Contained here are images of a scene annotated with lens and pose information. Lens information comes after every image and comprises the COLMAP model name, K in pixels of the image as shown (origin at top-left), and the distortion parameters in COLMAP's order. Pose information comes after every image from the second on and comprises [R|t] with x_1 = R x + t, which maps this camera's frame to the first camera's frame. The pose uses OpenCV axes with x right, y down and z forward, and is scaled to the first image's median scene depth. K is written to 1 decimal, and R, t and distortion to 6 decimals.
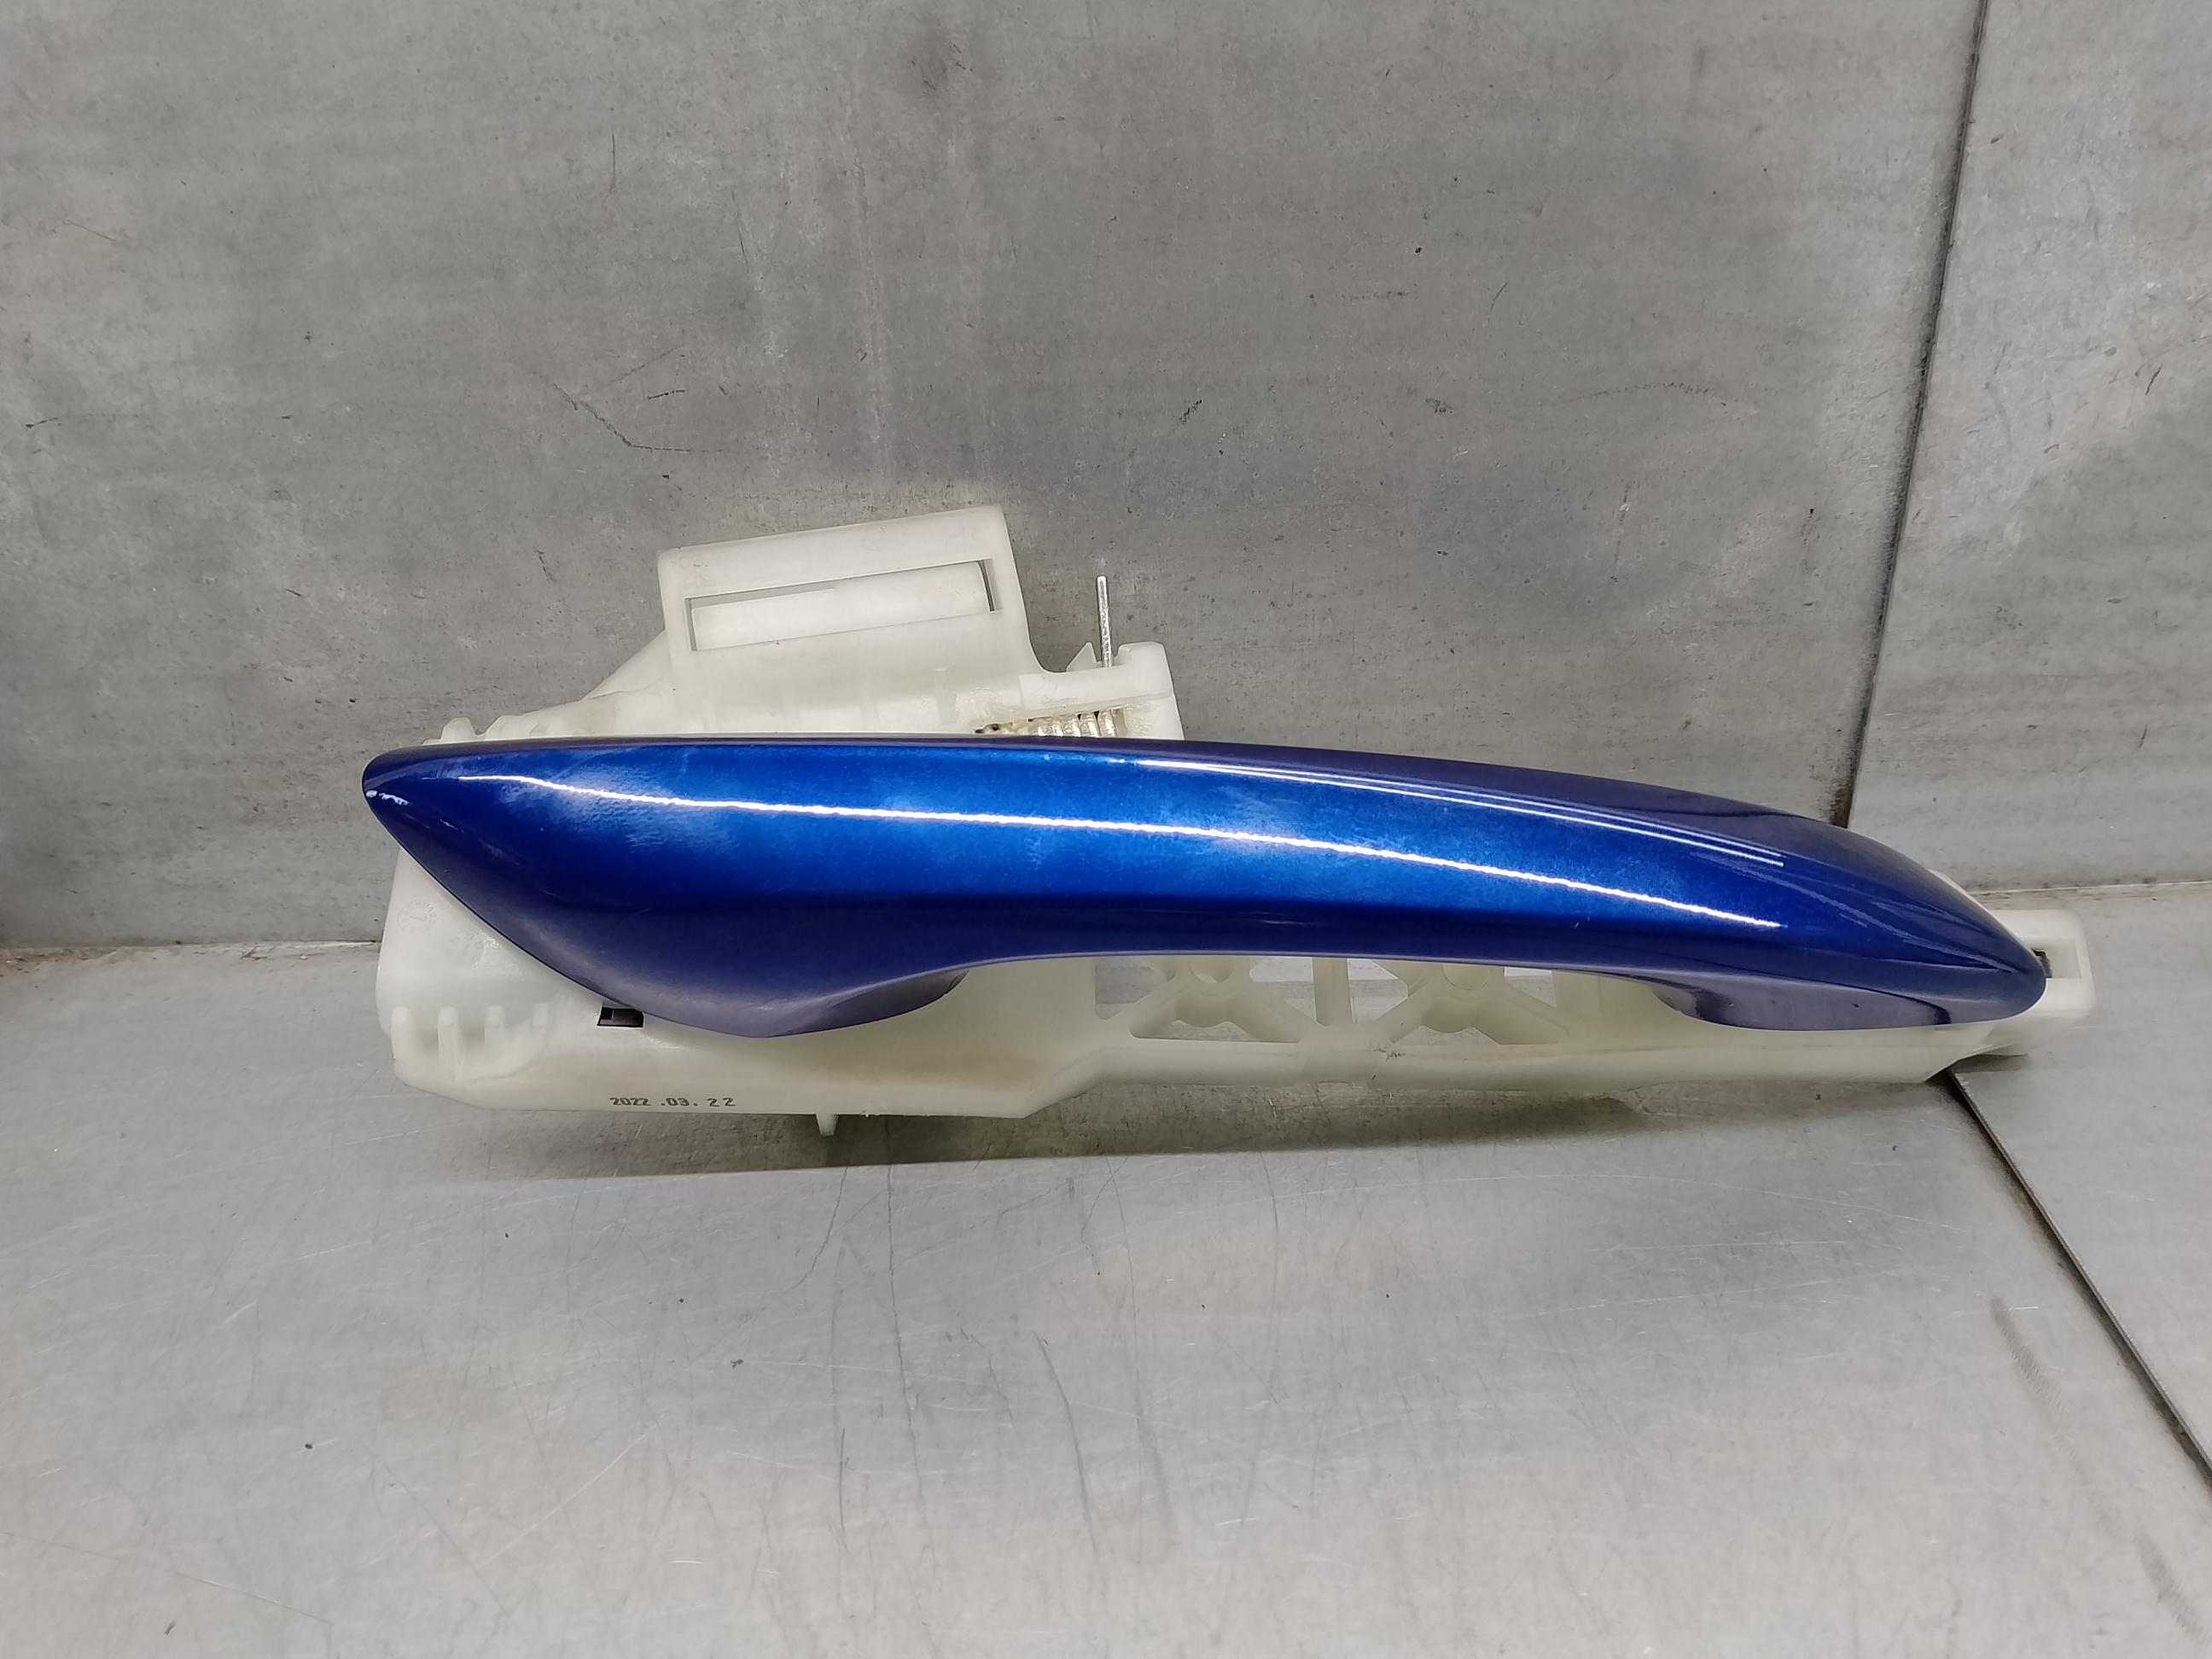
lens RADIAL K [[1698.6, 0, 1121.6], [0, 1698.6, 852.9], [0, 0, 1]] dist [0.024533, -0.081908]
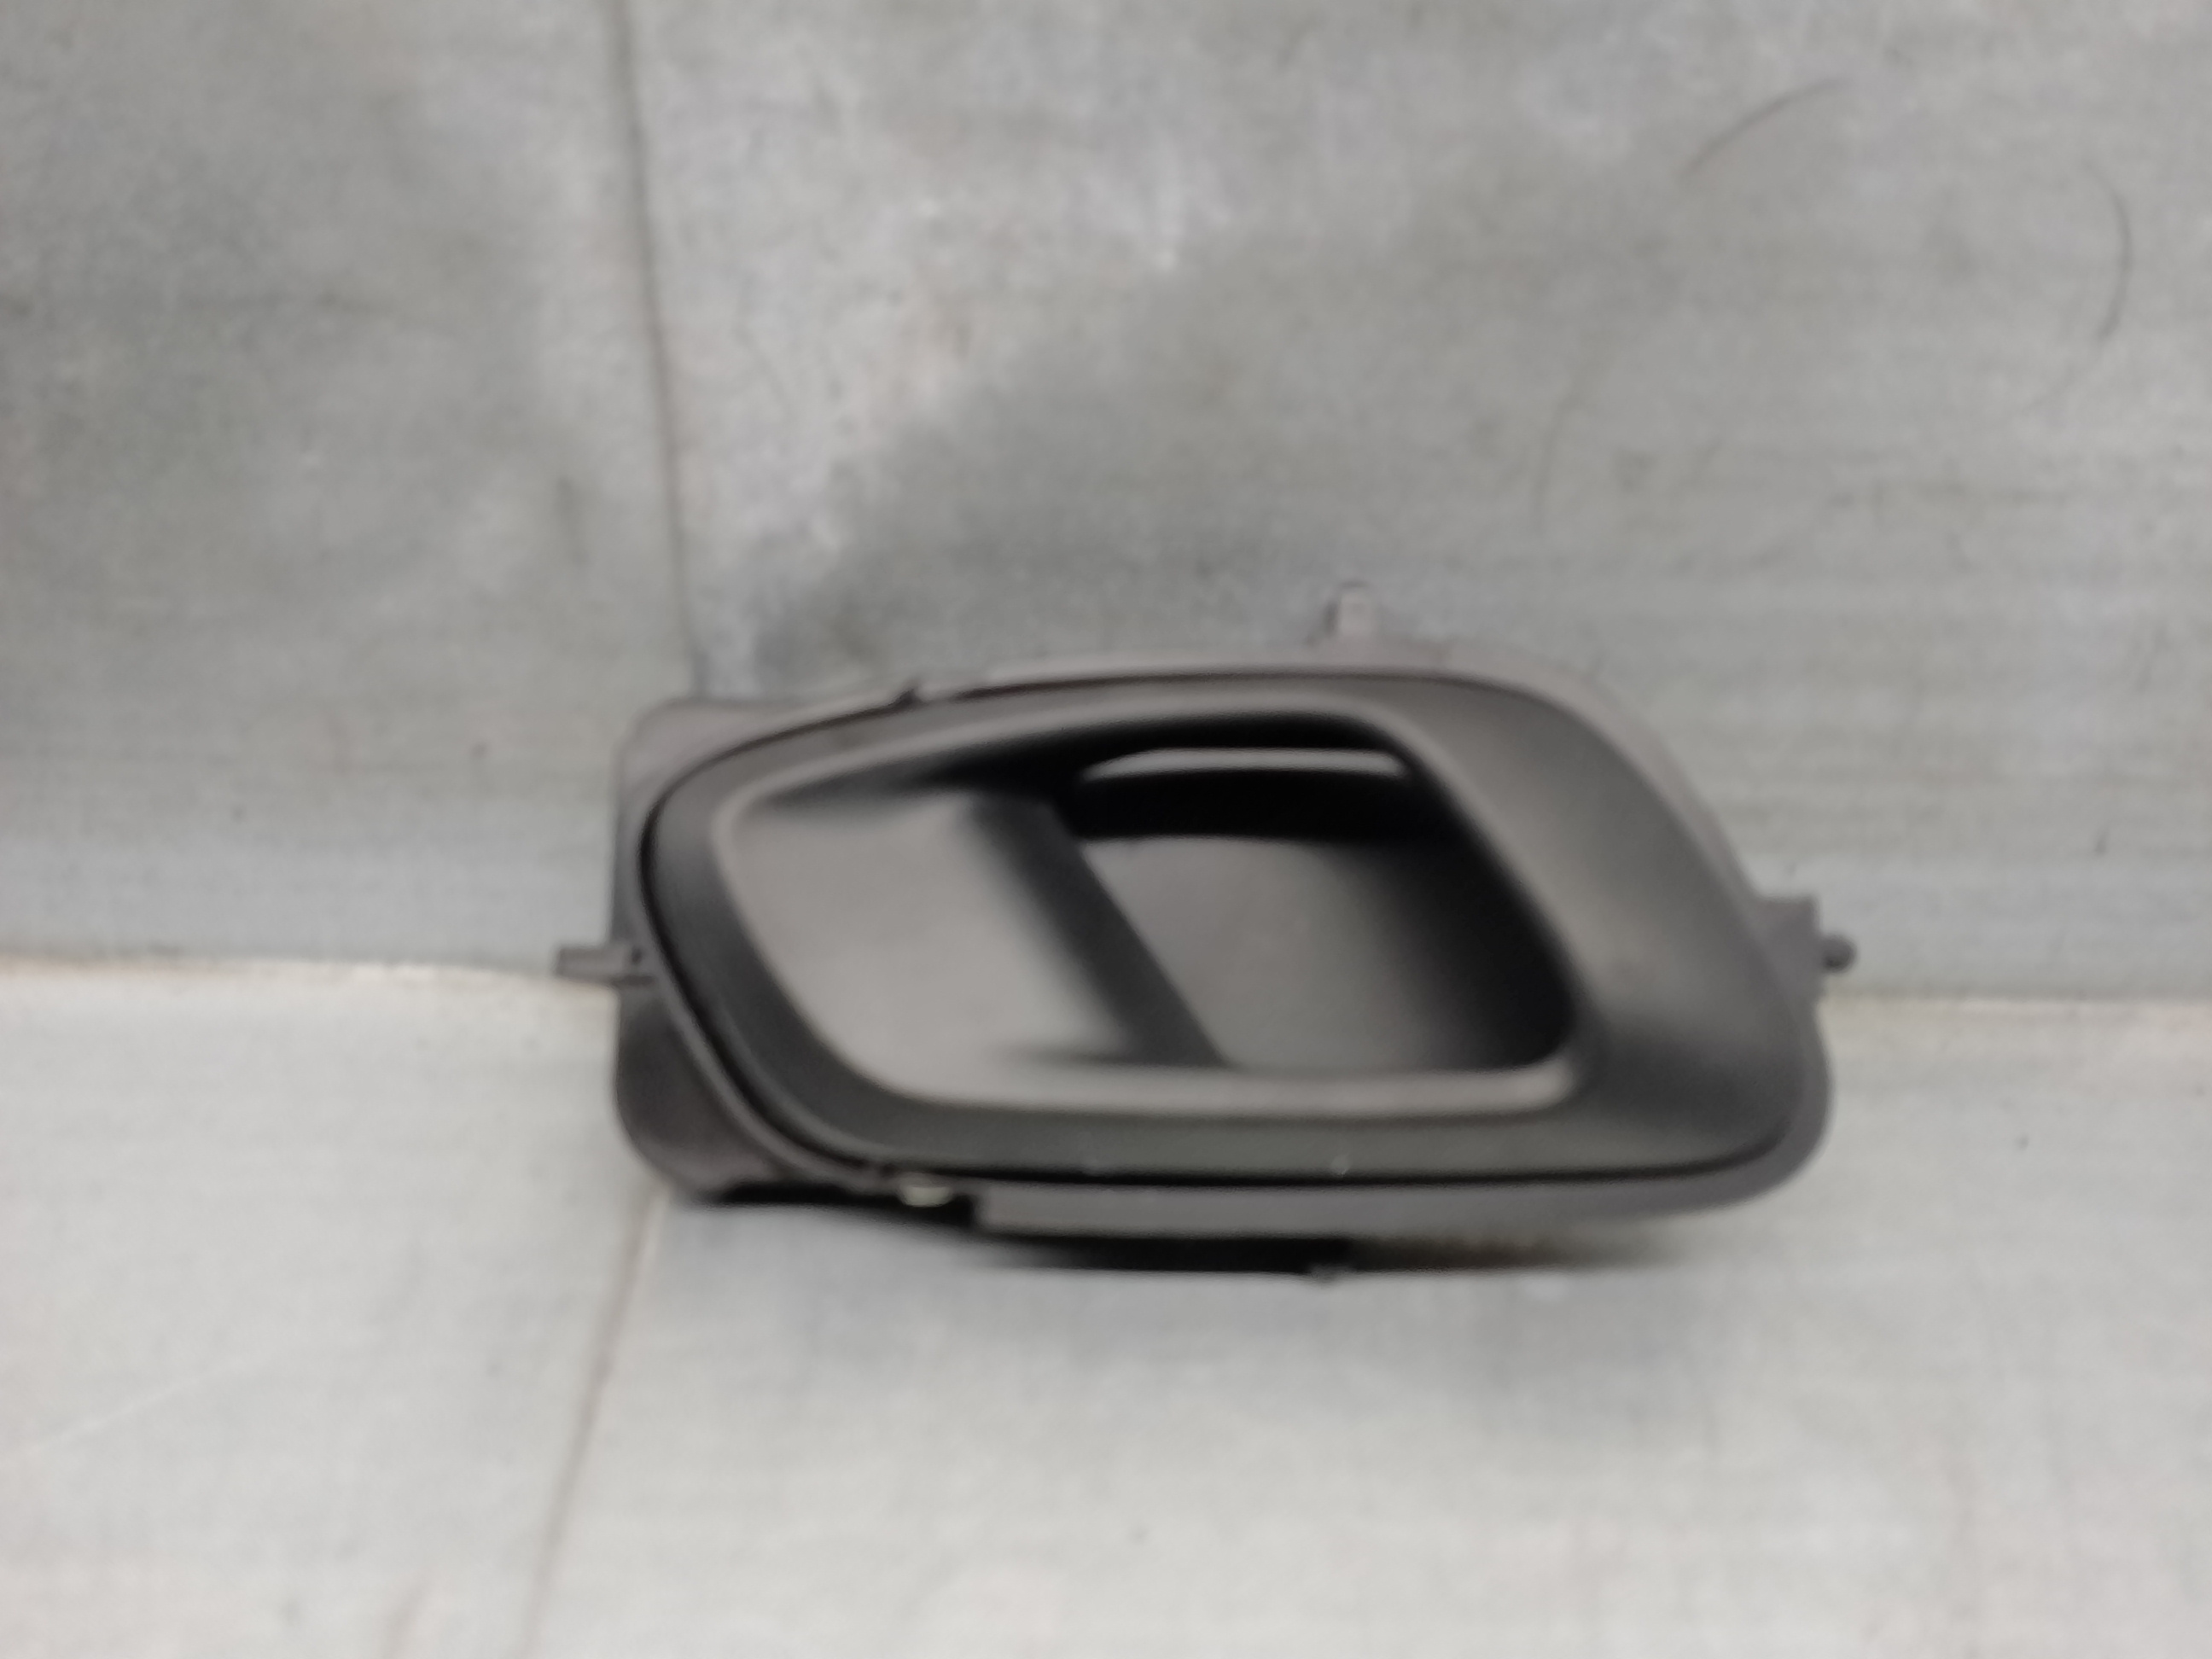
lens RADIAL K [[1651.4, 0, 1114.1], [0, 1651.4, 841.5], [0, 0, 1]] dist [0.037084, -0.057691]
pose [[0.996609, 0.066821, 0.048014, 0.670875], [-0.067643, 0.997586, 0.015709, -0.073718], [-0.046849, -0.018903, 0.998723, 0.255185]]
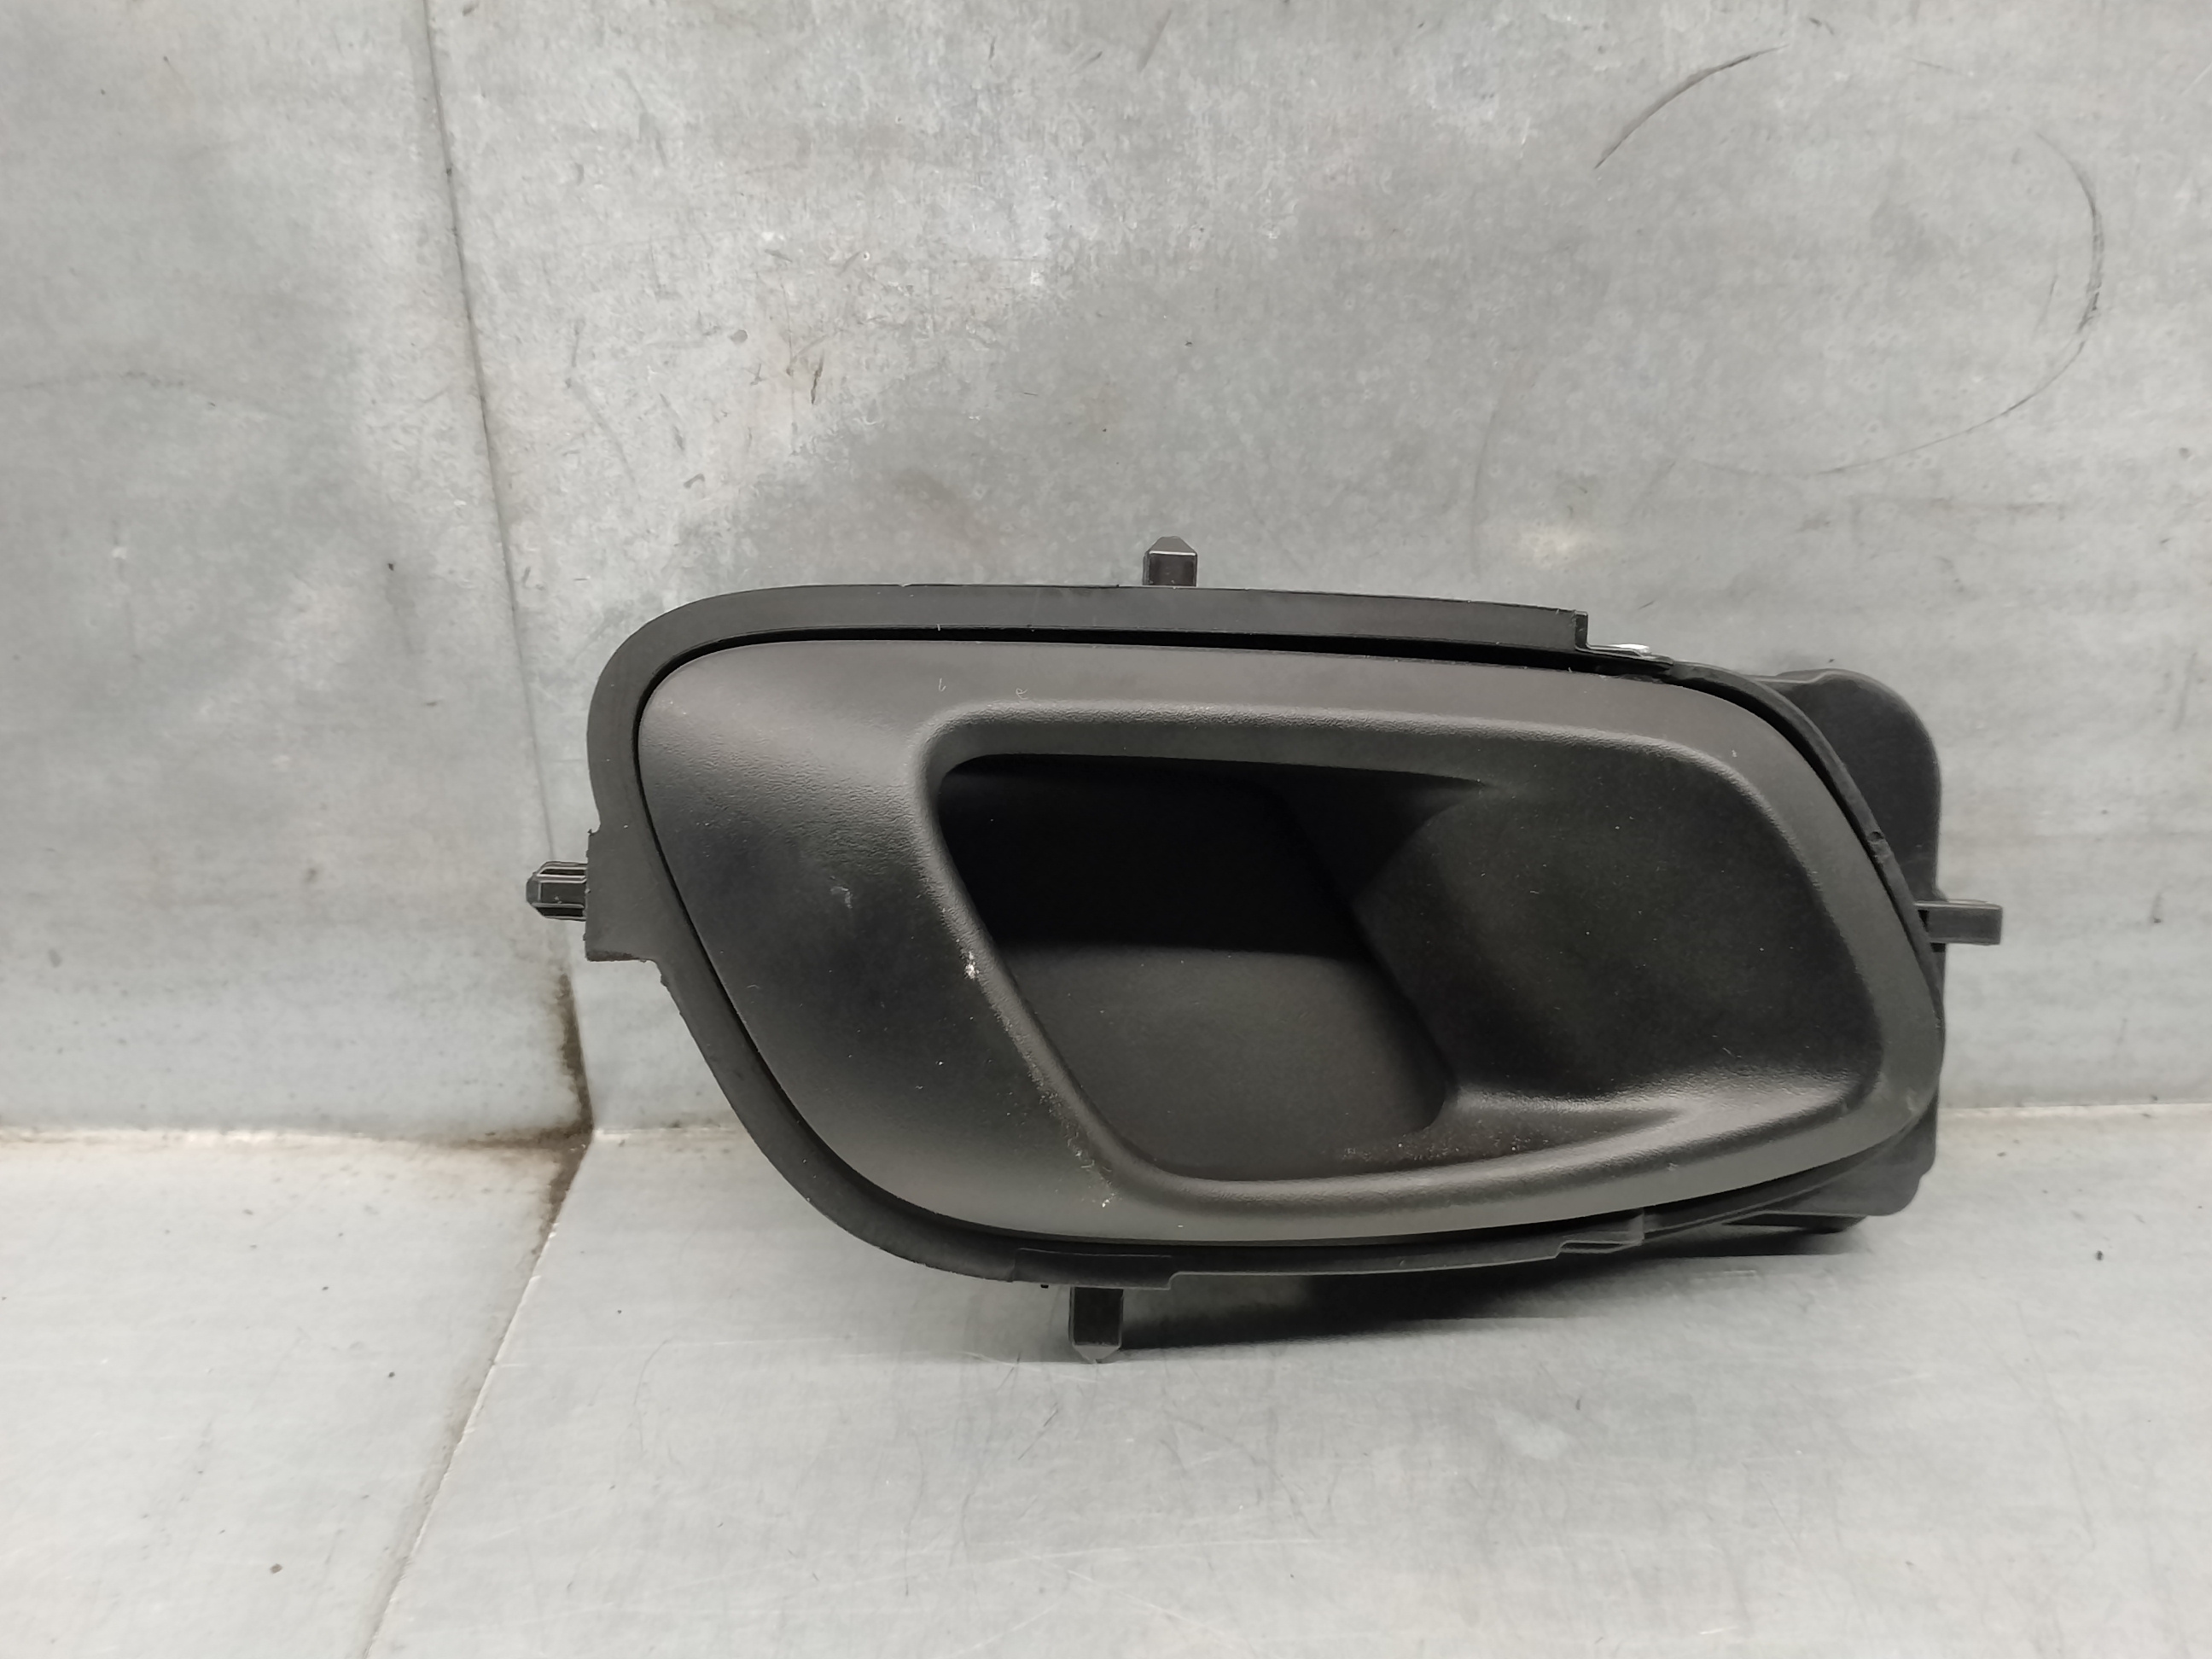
lens RADIAL K [[1698.6, 0, 1130.8], [0, 1698.6, 875.3], [0, 0, 1]] dist [0.024533, -0.081908]
pose [[0.999312, 0.031725, 0.019233, 0.745577], [-0.029455, 0.993648, -0.108610, -0.010093], [-0.022557, 0.107968, 0.993898, 0.339793]]
